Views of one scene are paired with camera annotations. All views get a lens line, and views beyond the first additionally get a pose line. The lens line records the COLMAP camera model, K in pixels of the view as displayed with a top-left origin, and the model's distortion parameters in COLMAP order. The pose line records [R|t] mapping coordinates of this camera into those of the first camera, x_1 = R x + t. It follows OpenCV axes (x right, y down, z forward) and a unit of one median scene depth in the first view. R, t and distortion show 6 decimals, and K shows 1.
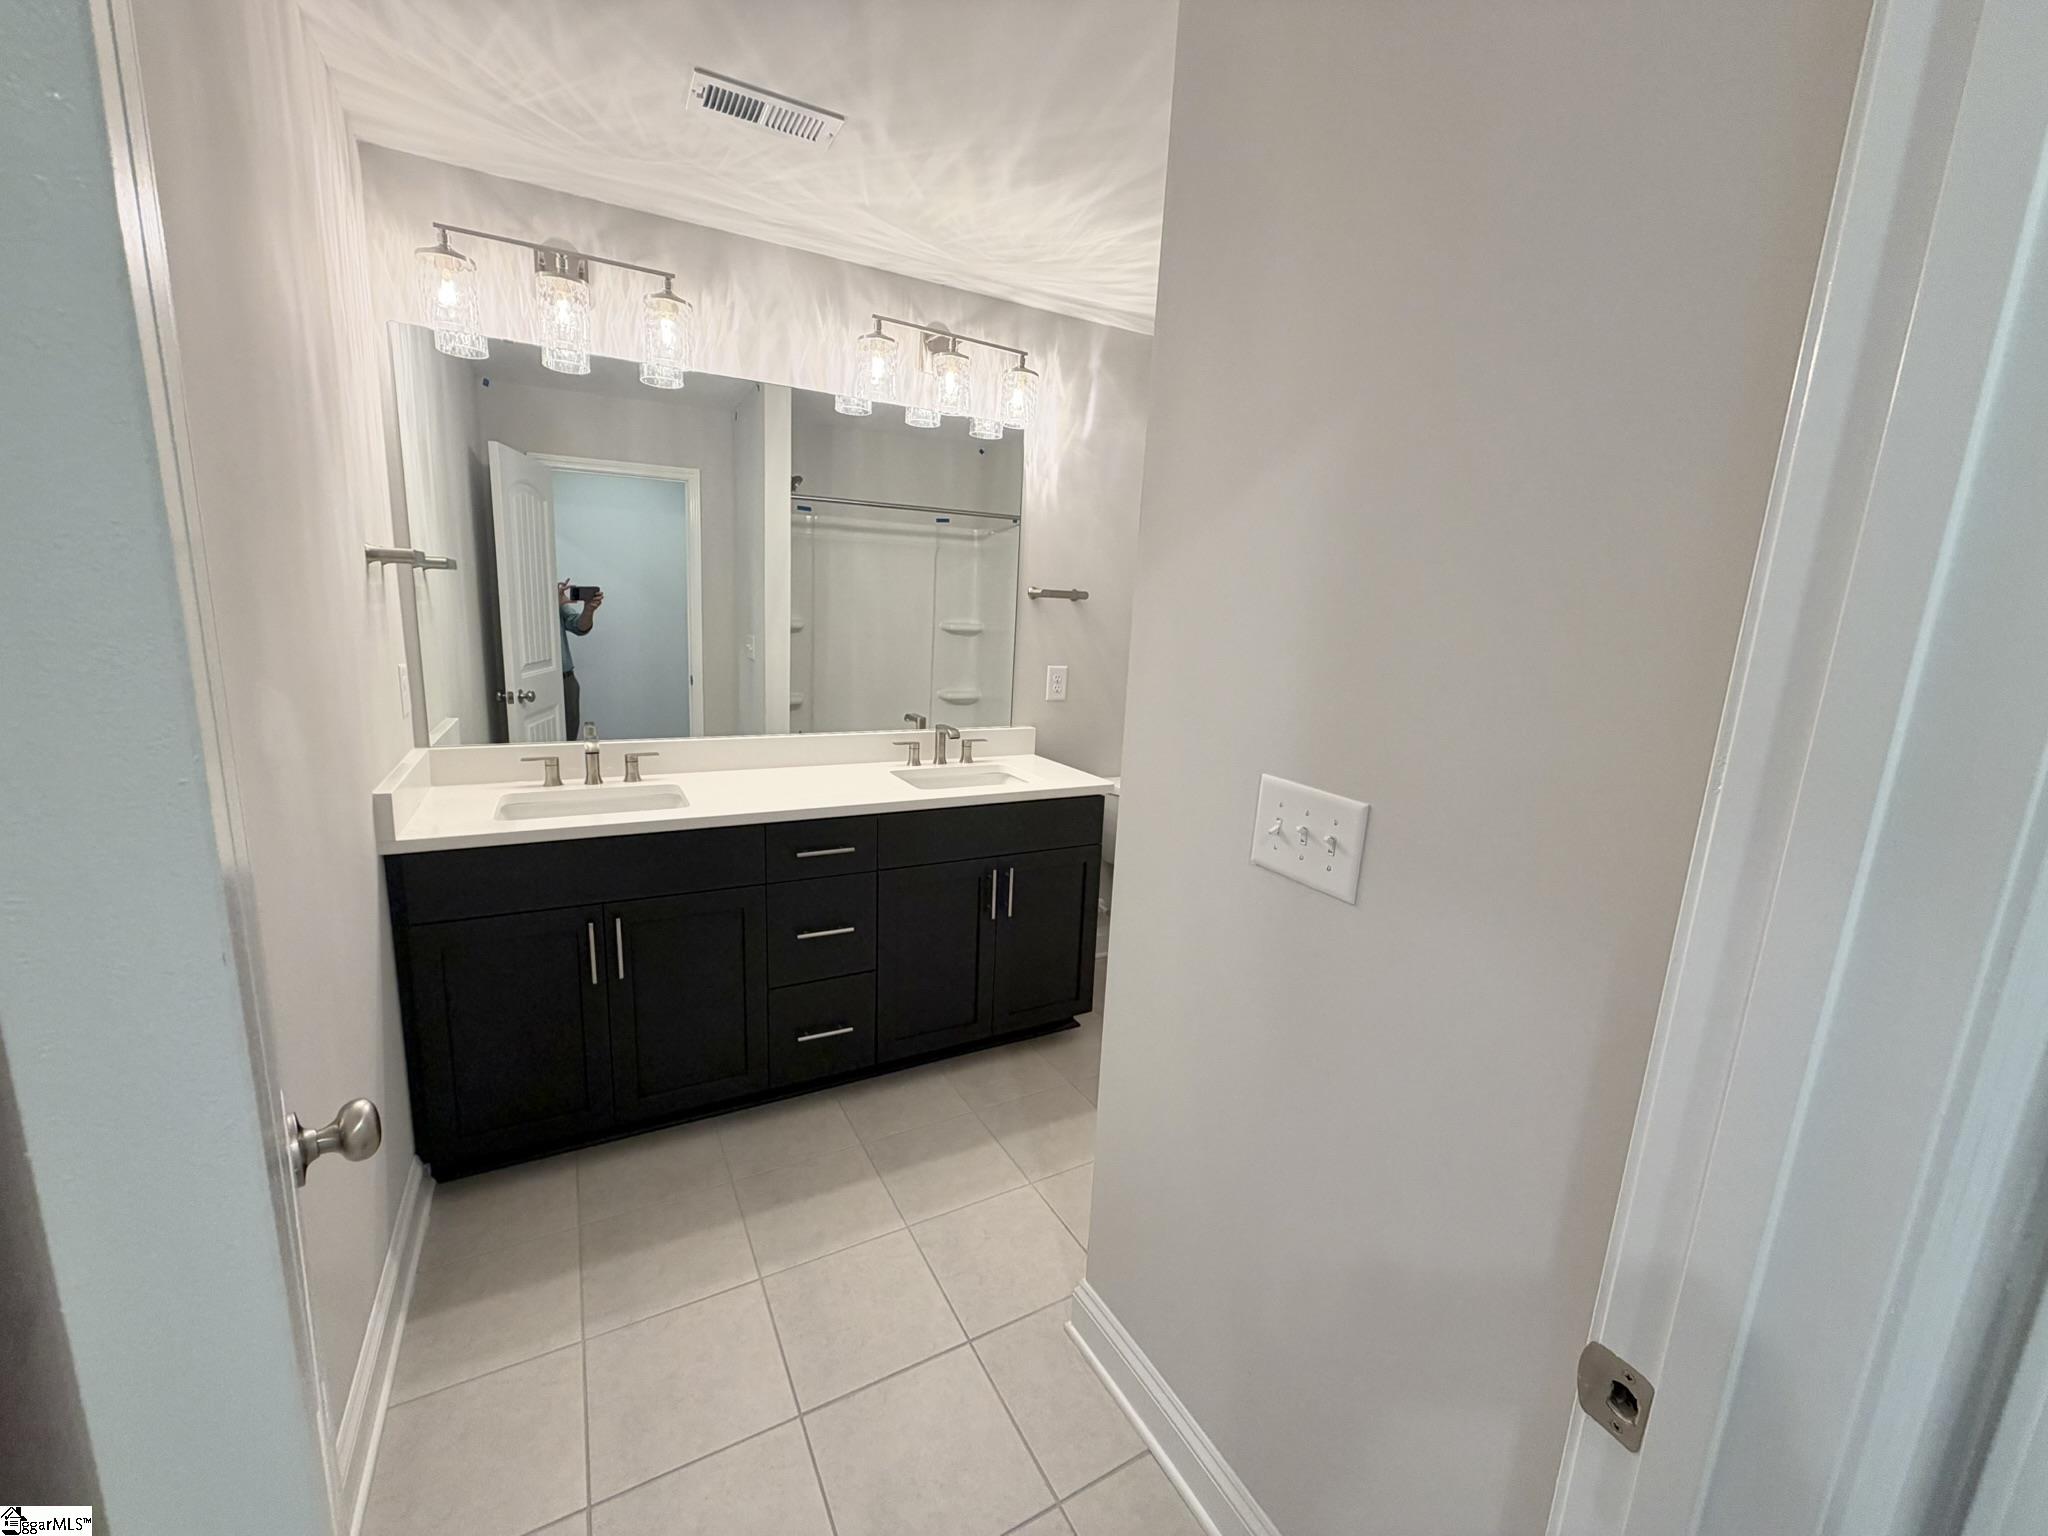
lens RADIAL K [[811.4, 0, 1017.2], [0, 811.4, 766.9], [0, 0, 1]] dist [-0.000516, -0.000006]
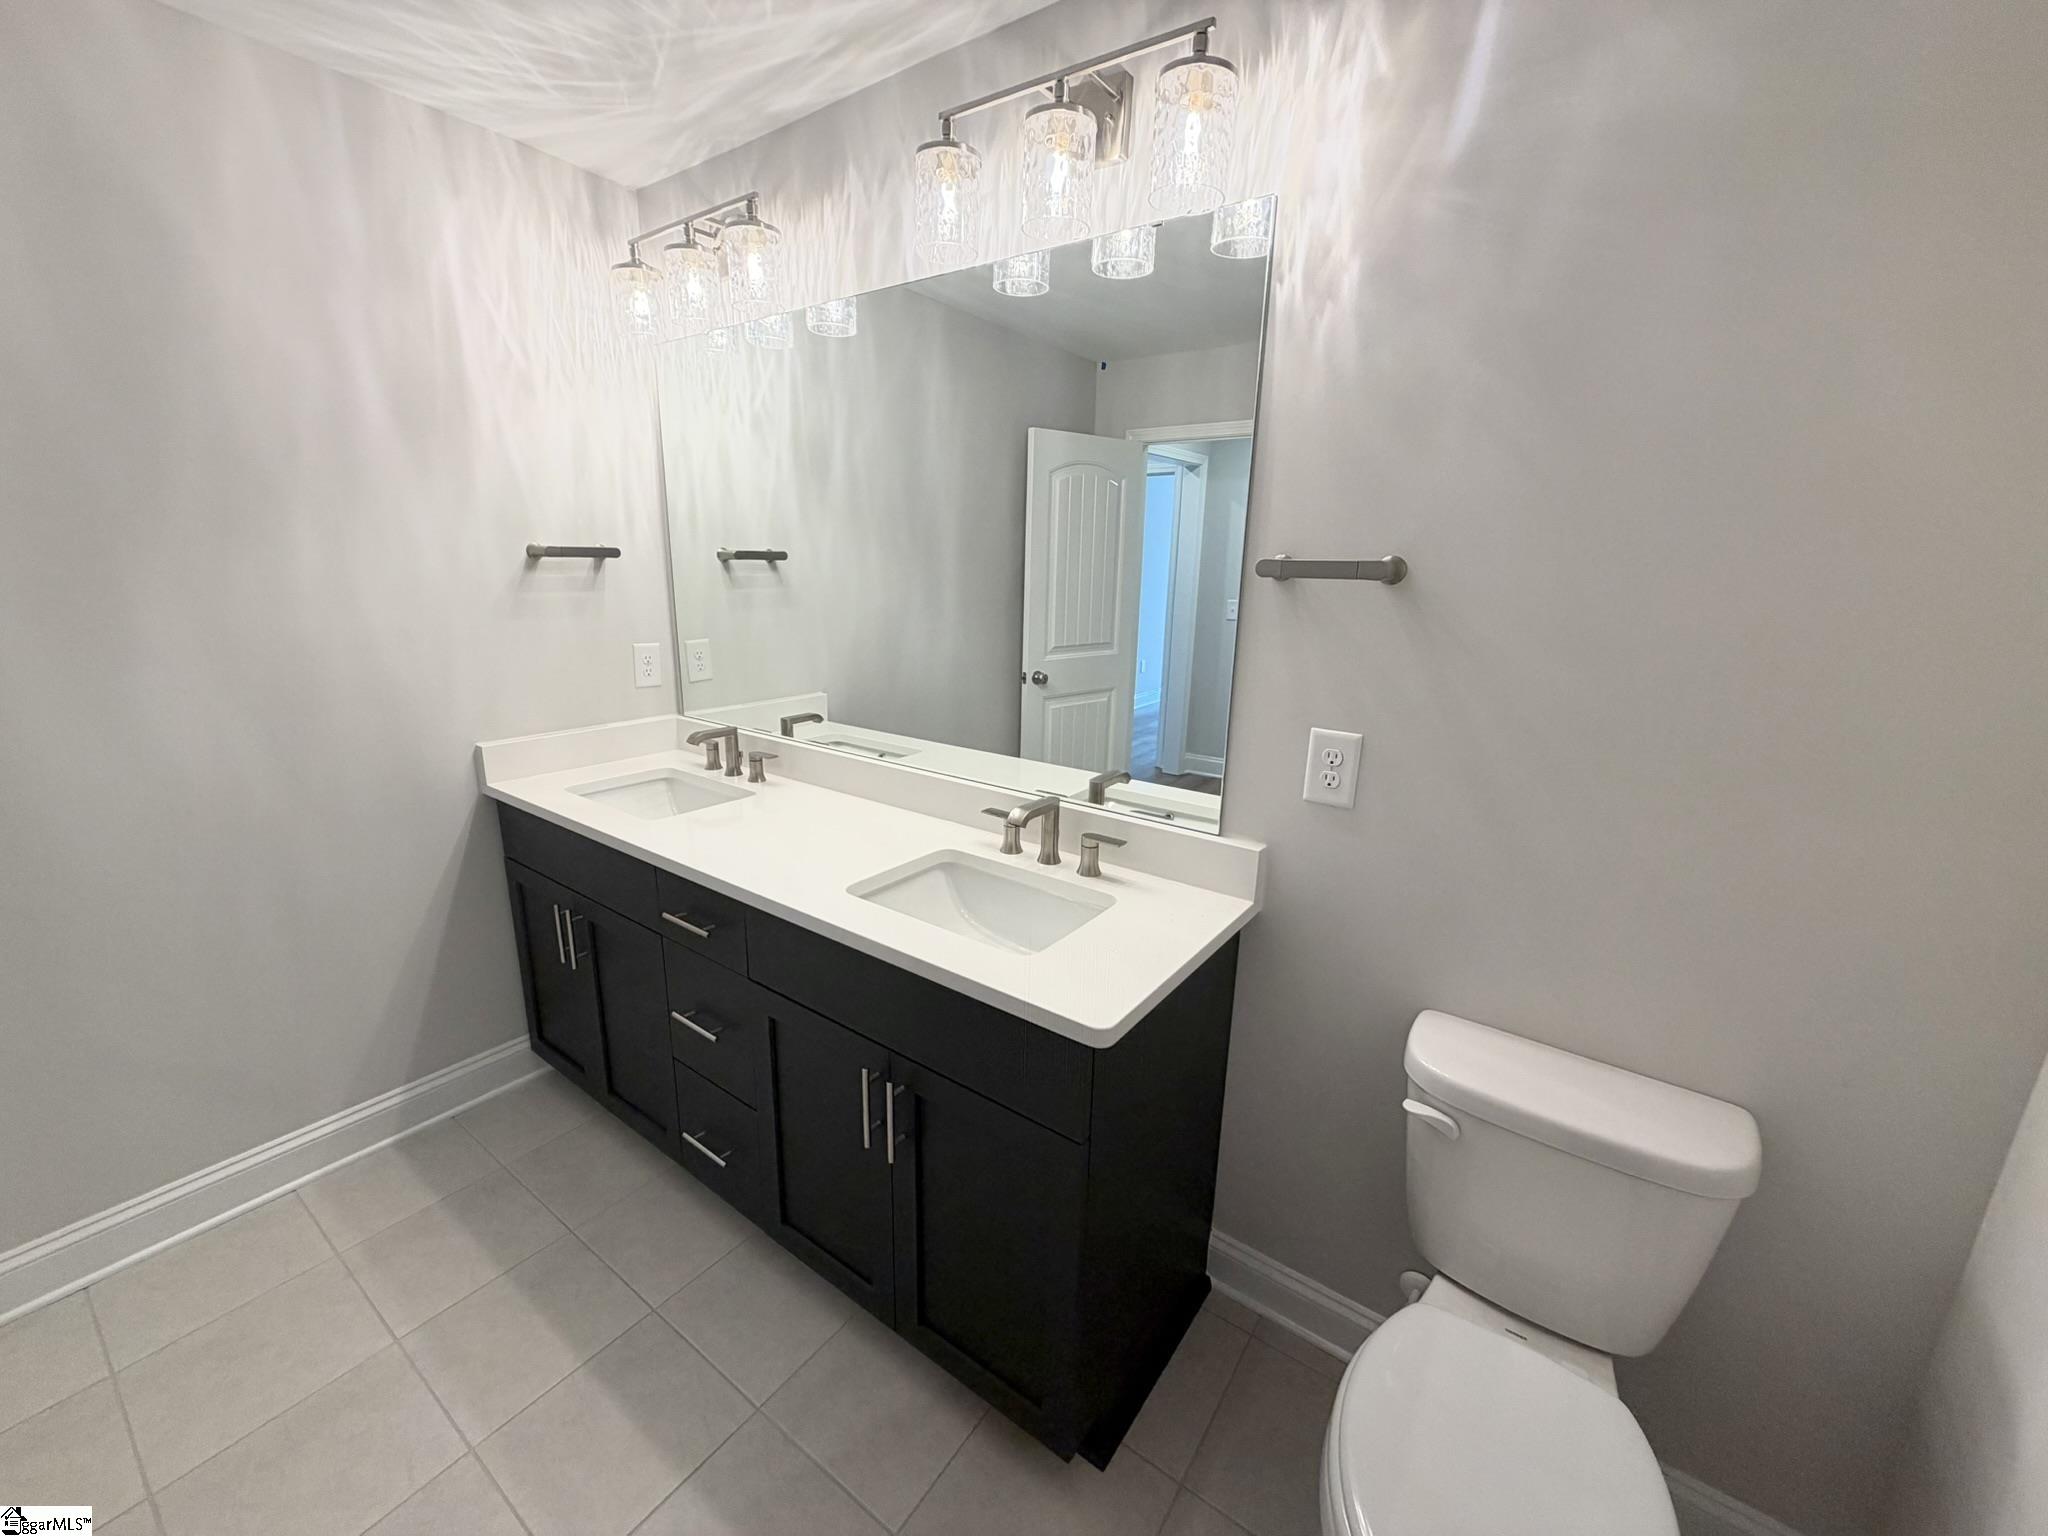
lens RADIAL K [[811.4, 0, 1017.2], [0, 811.4, 766.9], [0, 0, 1]] dist [-0.000516, -0.000006]
pose [[0.433641, 0.194387, -0.879869, 0.401293], [-0.168204, 0.976753, 0.132892, -0.145255], [0.885247, 0.090370, 0.456257, 0.692280]]
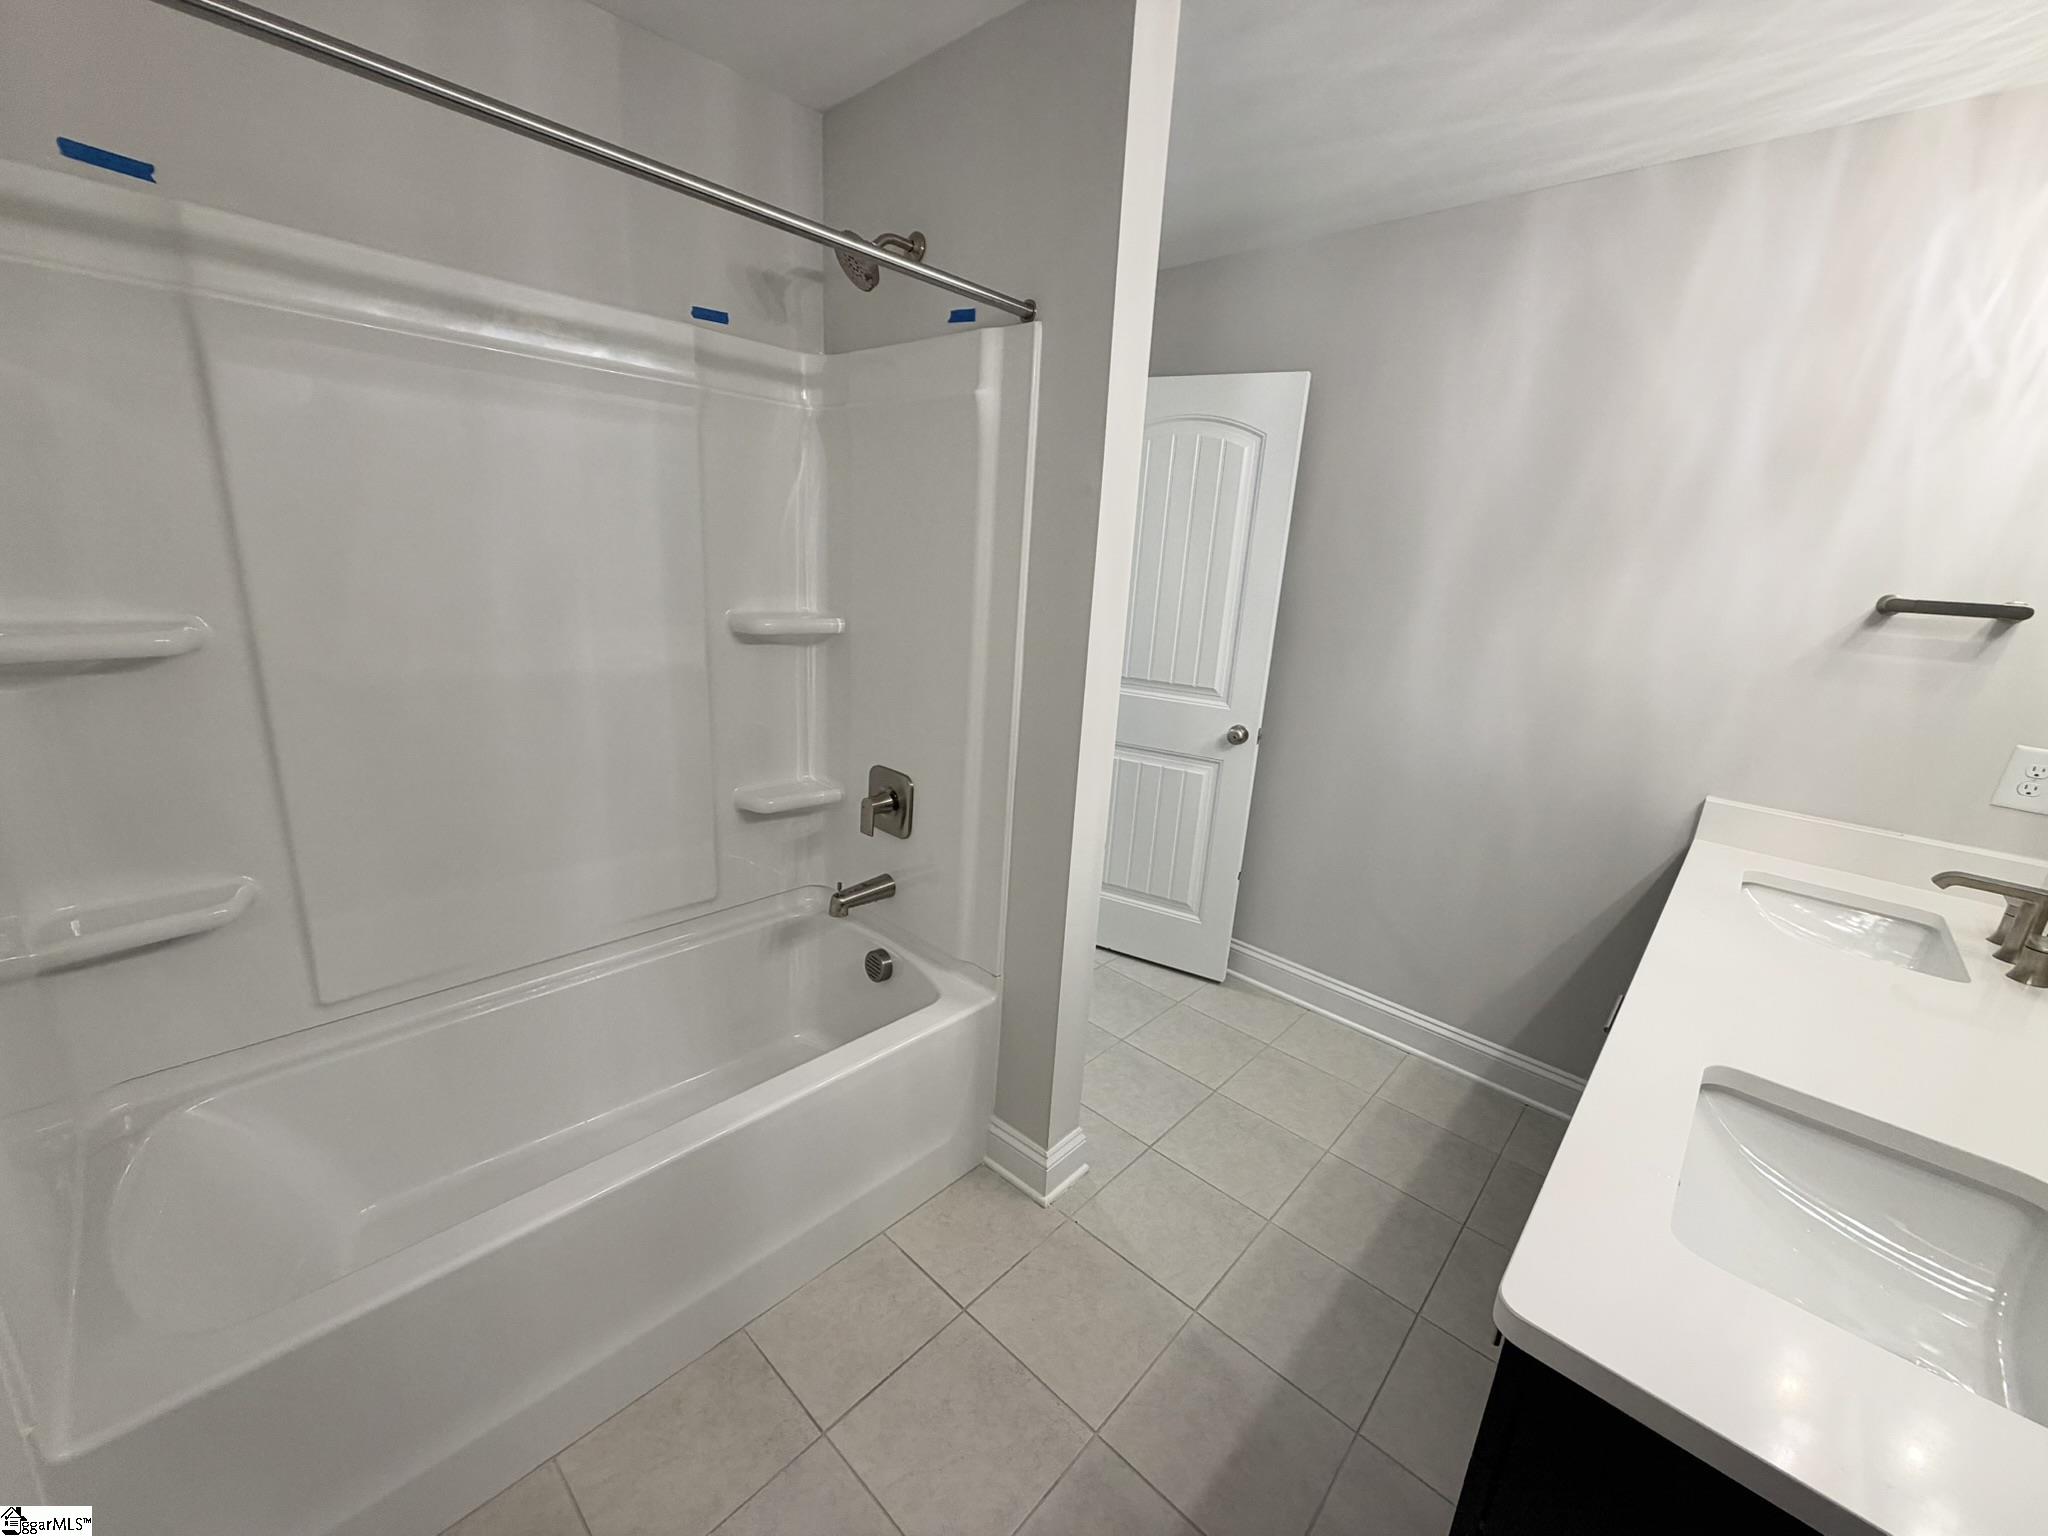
lens RADIAL K [[816.1, 0, 1021.5], [0, 816.1, 766.3], [0, 0, 1]] dist [-0.001734, 0.000067]
pose [[-0.944602, -0.013034, -0.327958, 0.329776], [-0.154273, 0.899583, 0.408595, -0.205942], [0.289700, 0.436555, -0.851759, 1.010813]]
